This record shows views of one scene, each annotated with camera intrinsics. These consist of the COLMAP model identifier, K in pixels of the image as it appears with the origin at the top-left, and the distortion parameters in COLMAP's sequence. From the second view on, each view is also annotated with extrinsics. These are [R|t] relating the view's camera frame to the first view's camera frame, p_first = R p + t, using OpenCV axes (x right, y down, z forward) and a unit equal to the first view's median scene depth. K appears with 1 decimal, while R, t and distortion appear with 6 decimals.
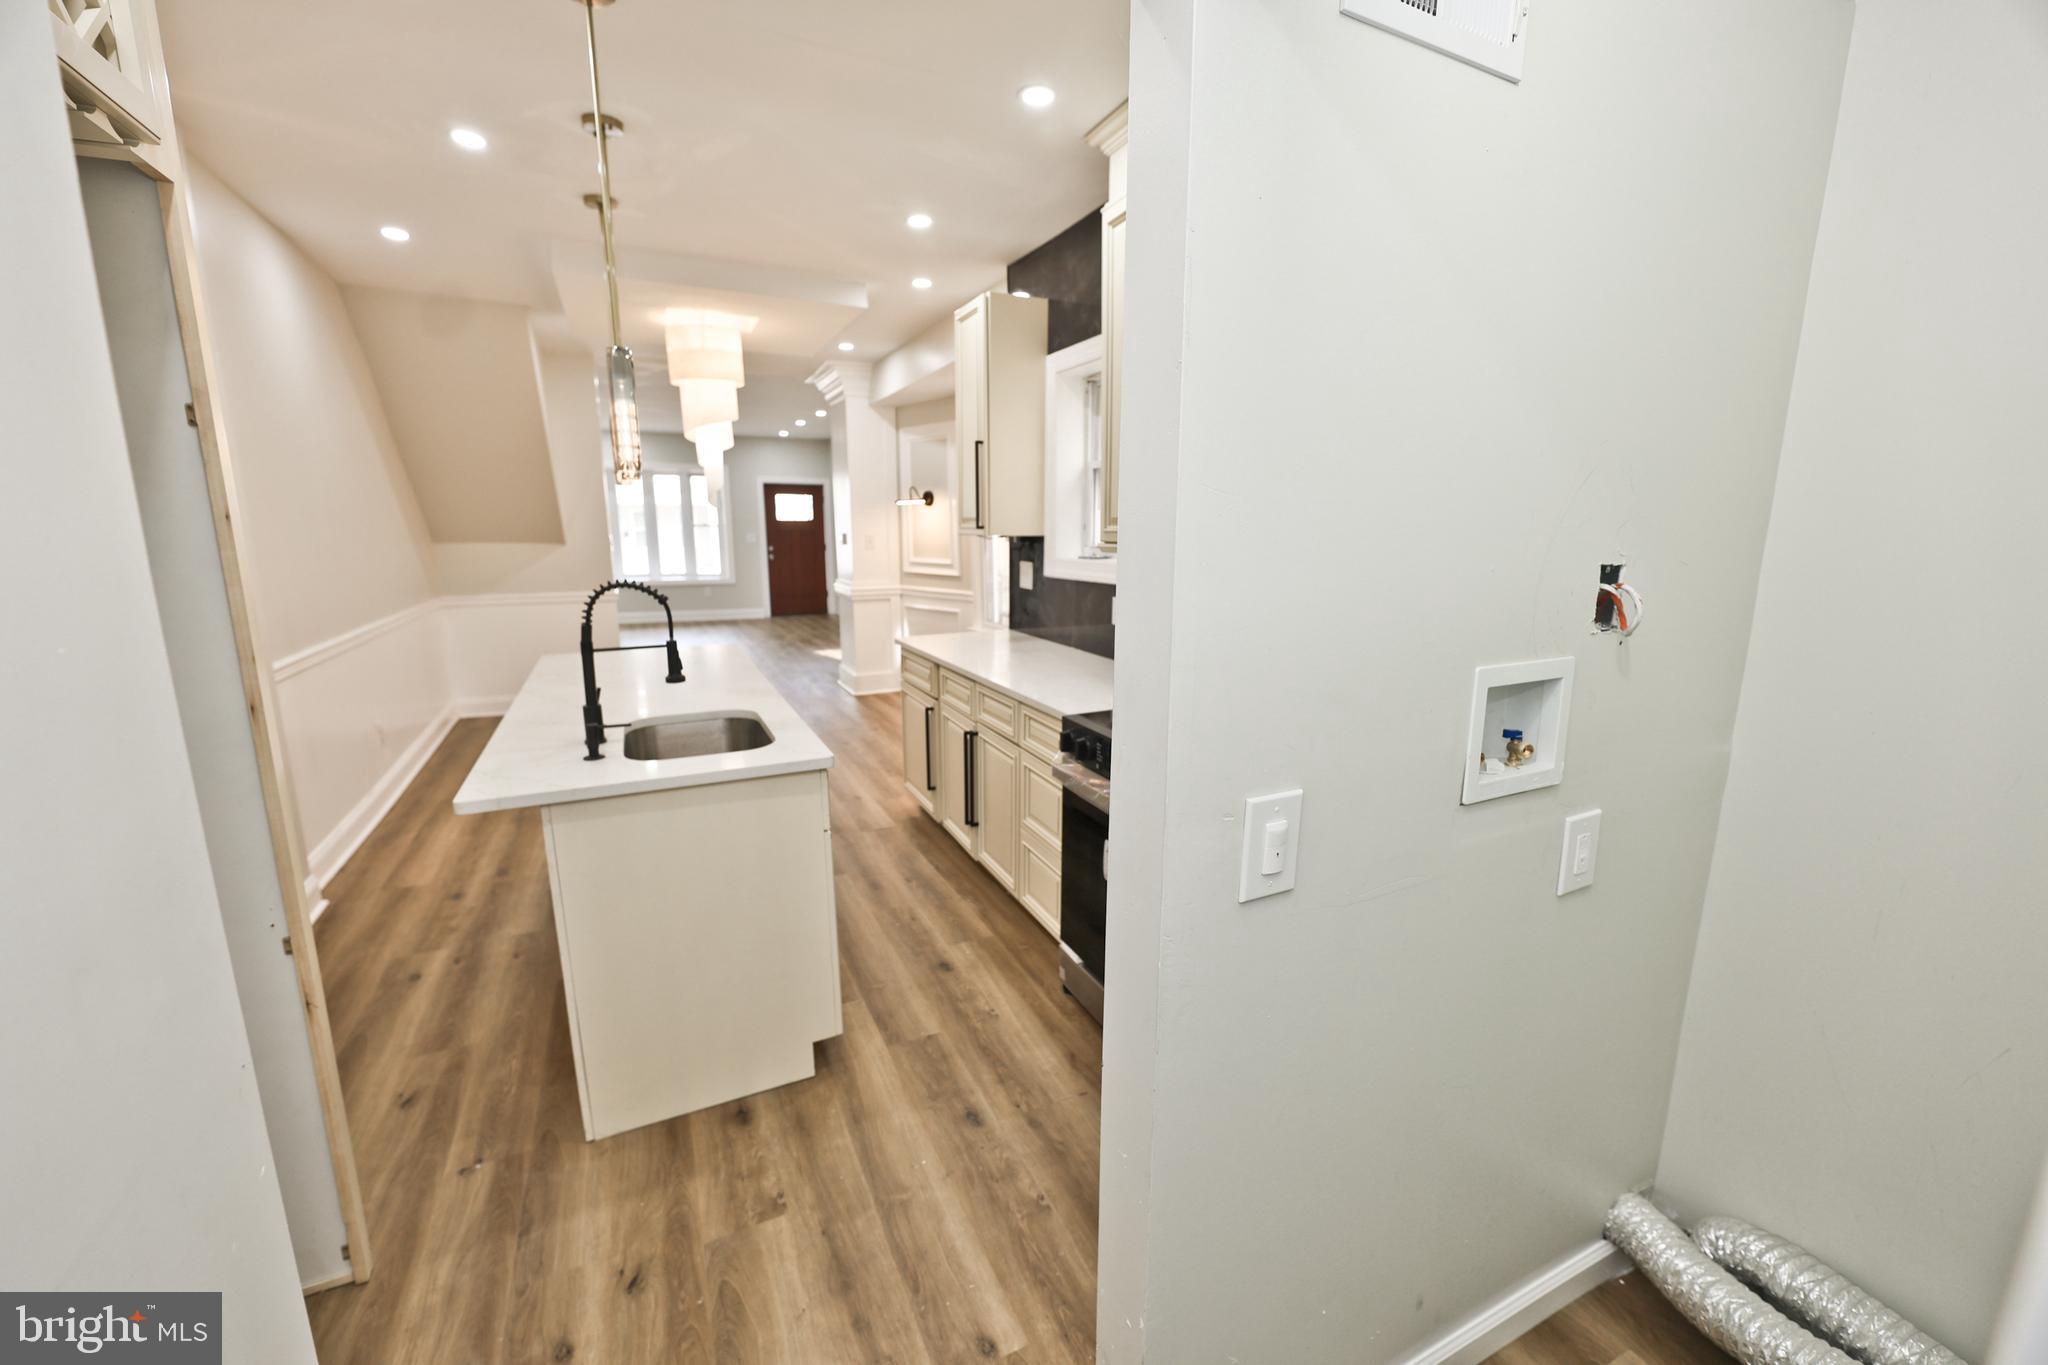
lens RADIAL K [[811.9, 0, 1032.0], [0, 811.9, 677.4], [0, 0, 1]] dist [-0.010348, -0.000048]
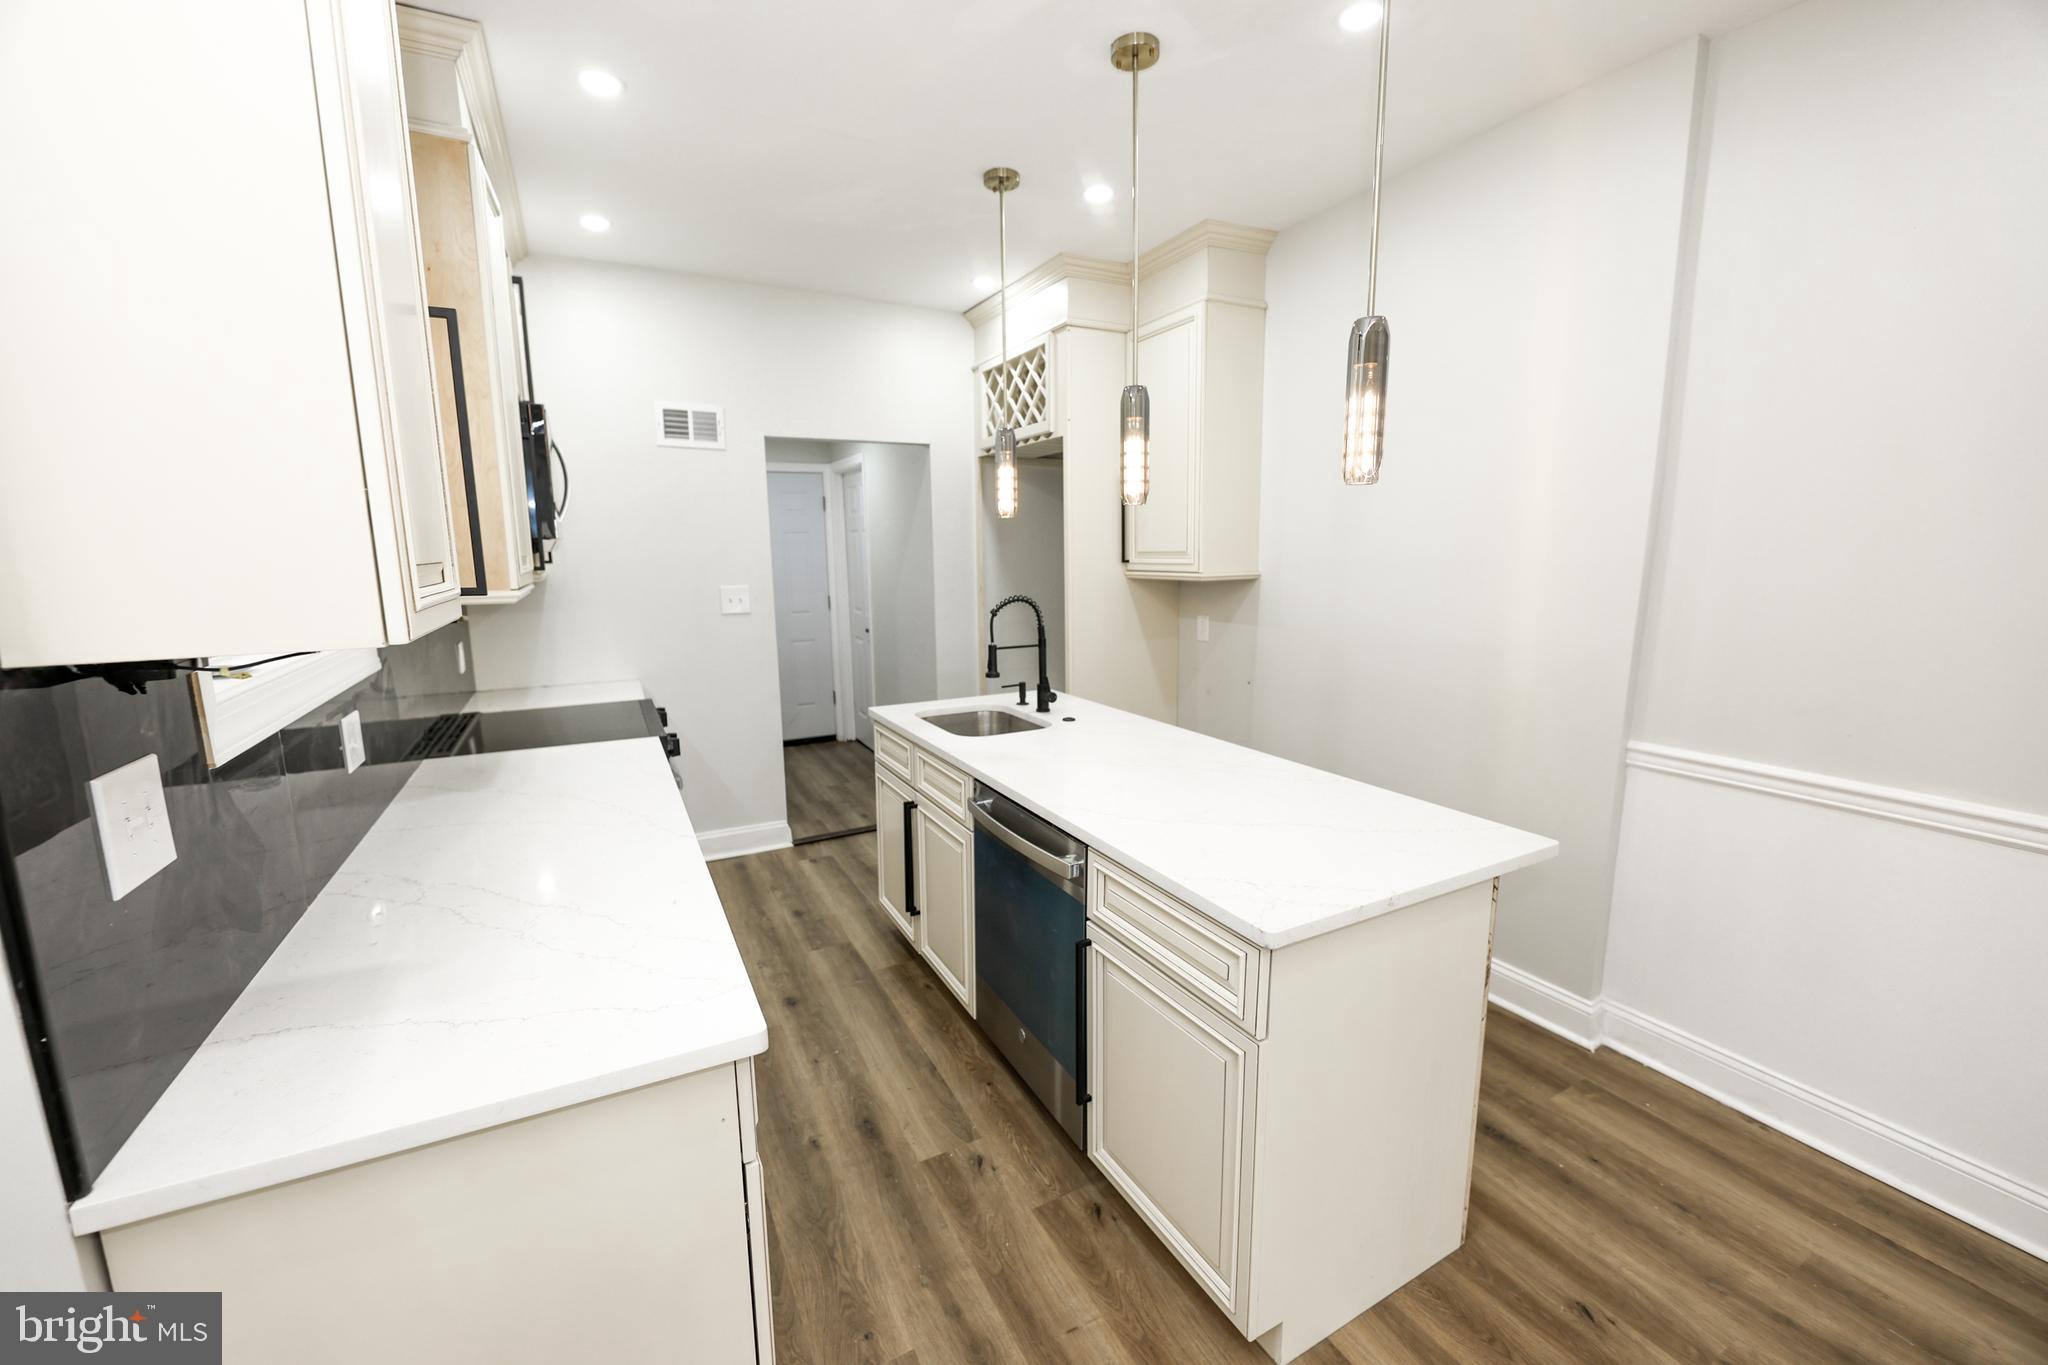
lens RADIAL K [[812.7, 0, 1021.9], [0, 812.7, 680.8], [0, 0, 1]] dist [-0.000954, -0.003730]
pose [[-0.999518, 0.010927, -0.029054, -0.376862], [0.000085, 0.936955, 0.349450, -0.370191], [0.031041, 0.349279, -0.936505, 1.864018]]
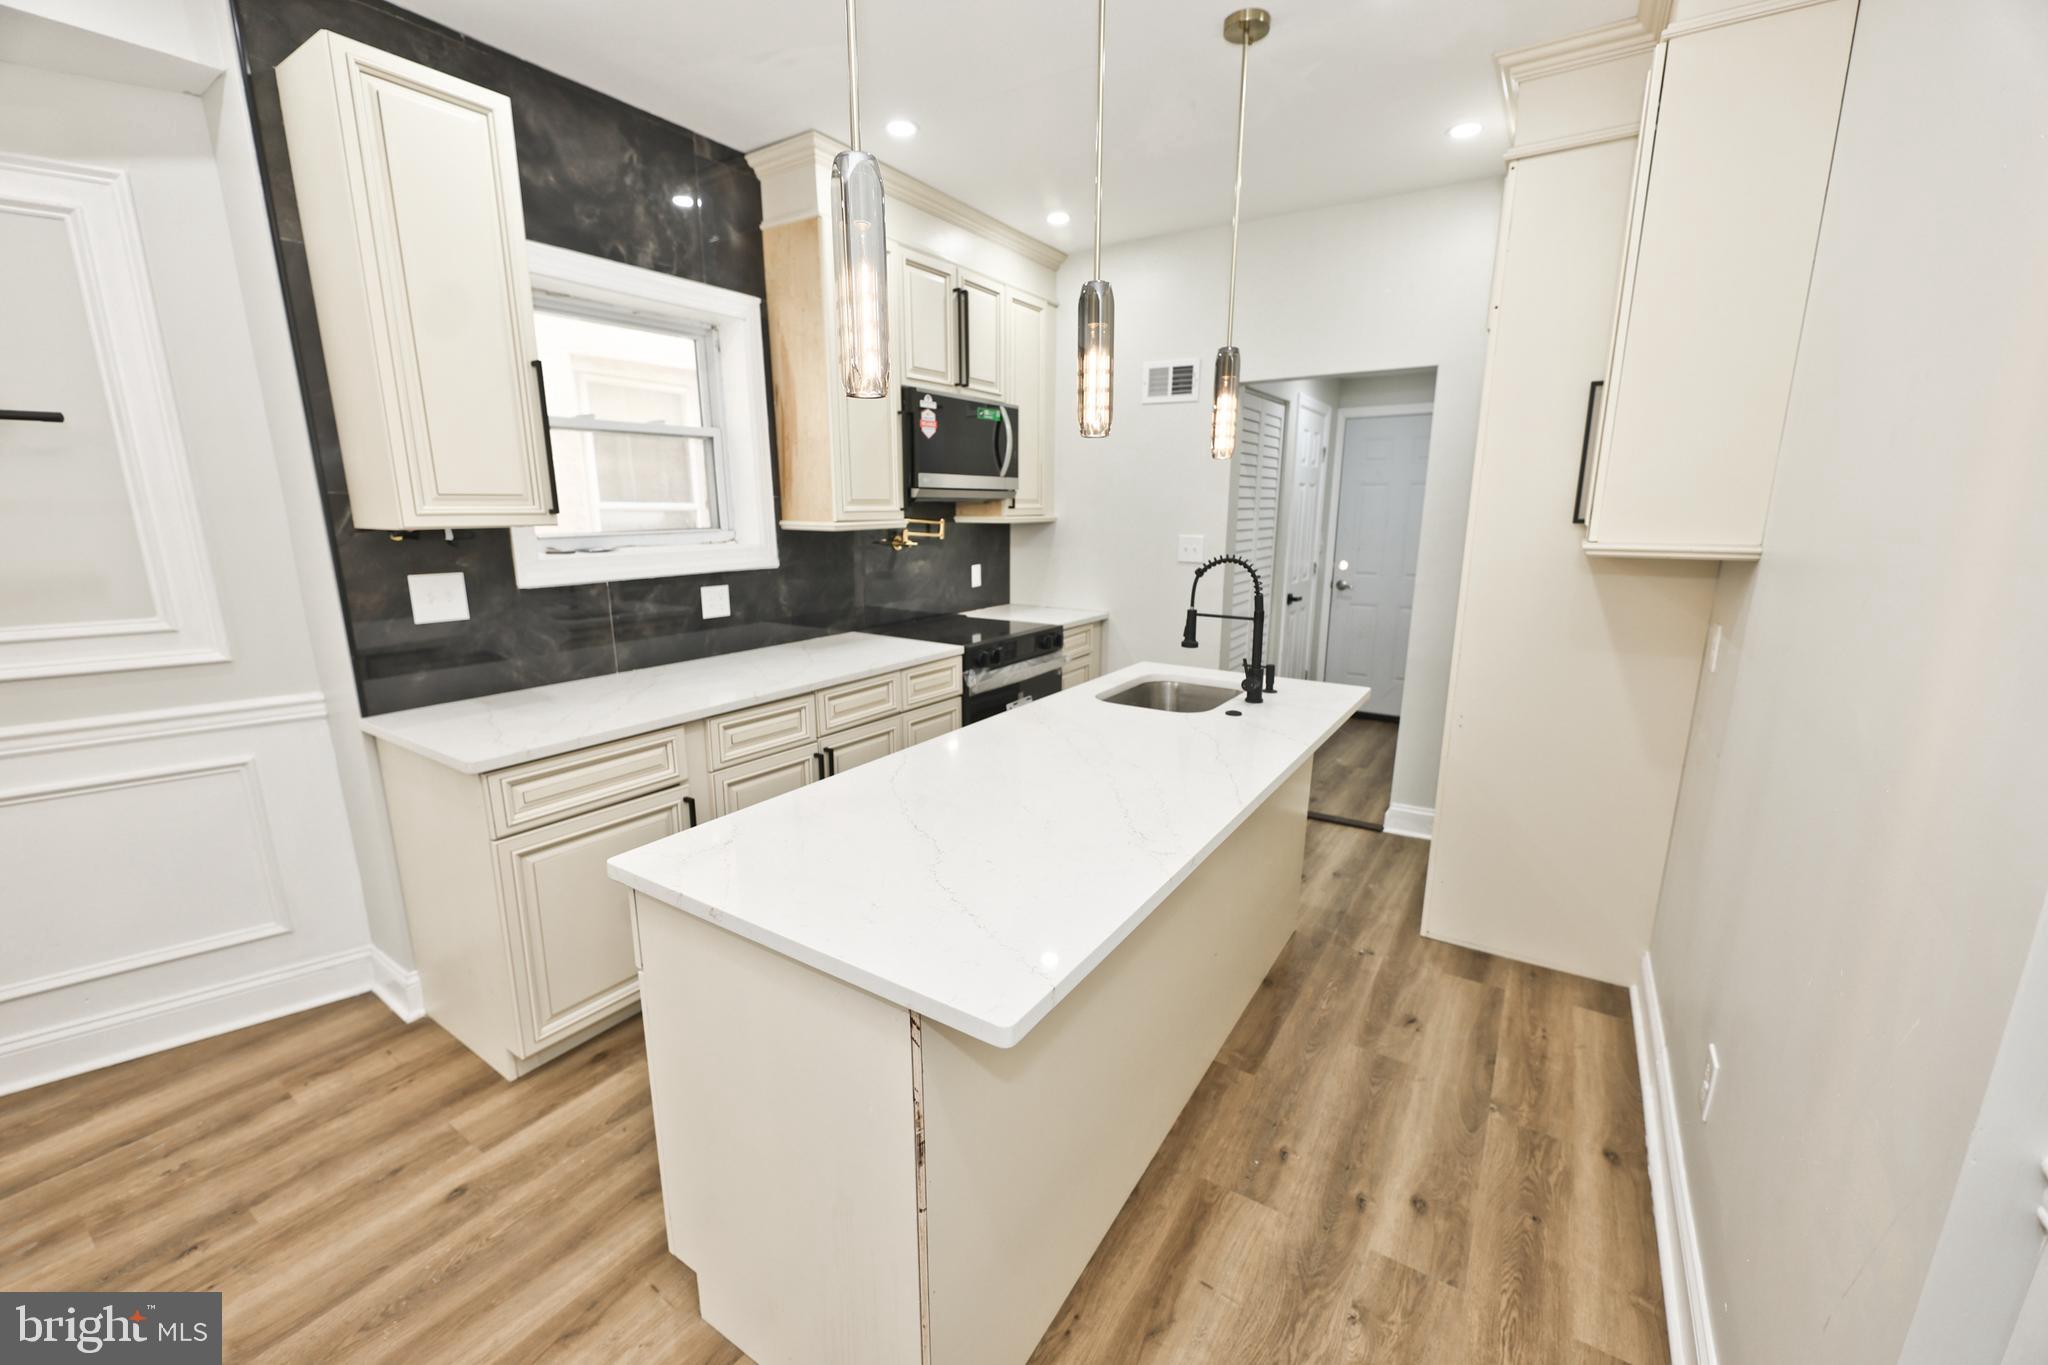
lens RADIAL K [[812.7, 0, 1020.2], [0, 812.7, 687.8], [0, 0, 1]] dist [-0.000954, -0.003730]
pose [[-0.509720, -0.193487, 0.838301, -1.070919], [0.159753, 0.936152, 0.313208, -0.277074], [-0.845378, 0.293570, -0.446265, 1.443401]]
